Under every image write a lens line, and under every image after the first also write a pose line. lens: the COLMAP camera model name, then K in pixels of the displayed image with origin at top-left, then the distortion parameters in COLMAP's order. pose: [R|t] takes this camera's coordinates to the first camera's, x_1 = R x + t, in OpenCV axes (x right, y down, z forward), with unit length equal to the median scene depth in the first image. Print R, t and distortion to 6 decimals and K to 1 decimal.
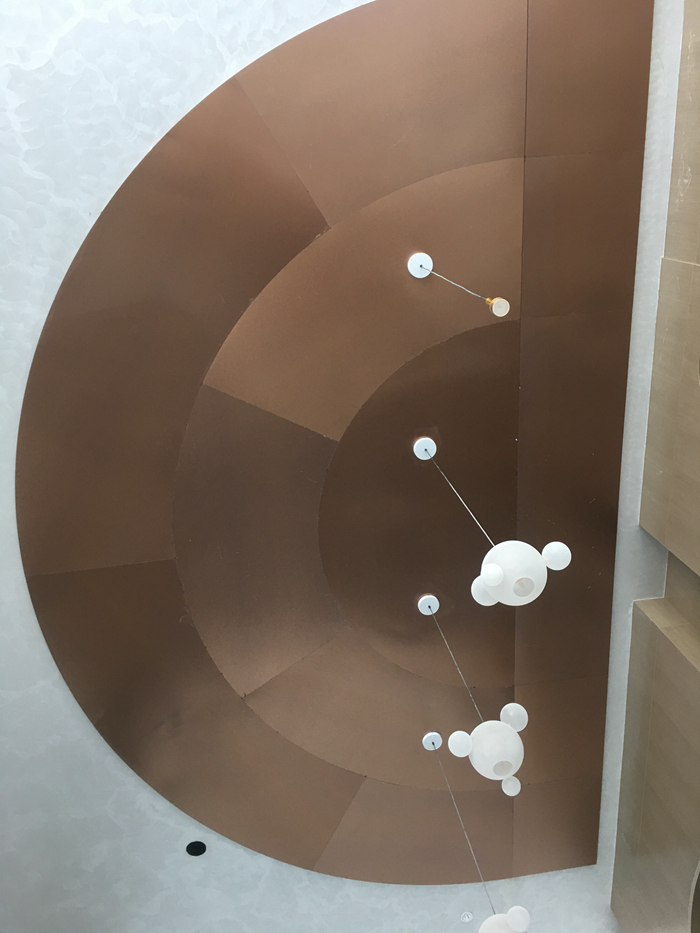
lens RADIAL K [[801.5, 0, 349.7], [0, 801.5, 460.7], [0, 0, 1]] dist [0.083671, -0.112895]
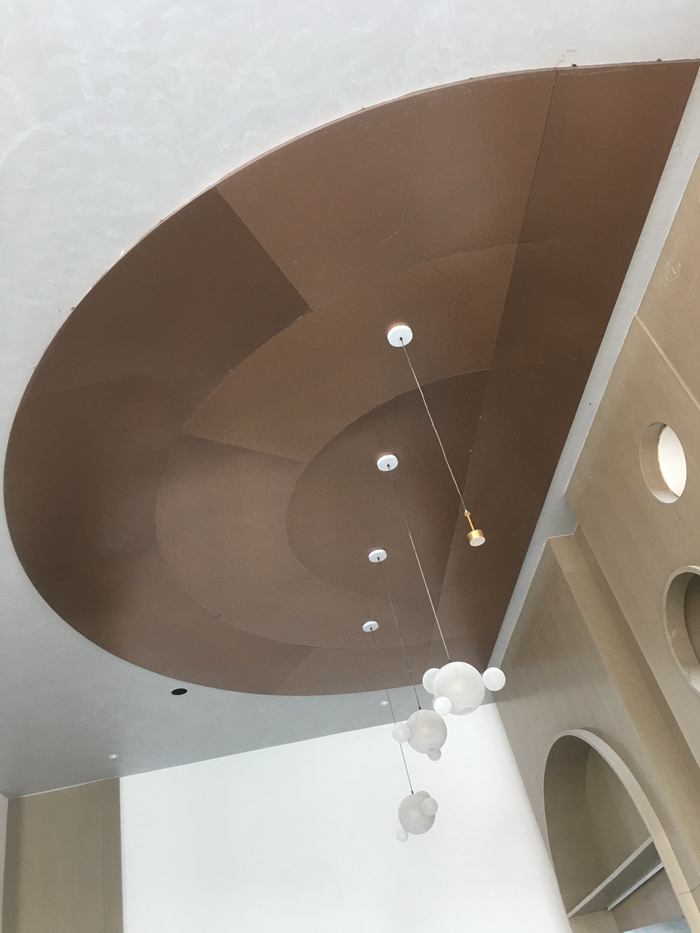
lens RADIAL K [[801.5, 0, 349.7], [0, 801.5, 460.7], [0, 0, 1]] dist [0.083671, -0.112895]
pose [[0.994301, 0.010699, 0.106071, -0.085883], [-0.060366, 0.876584, 0.477448, -0.635021], [-0.087872, -0.481130, 0.872234, 0.071949]]
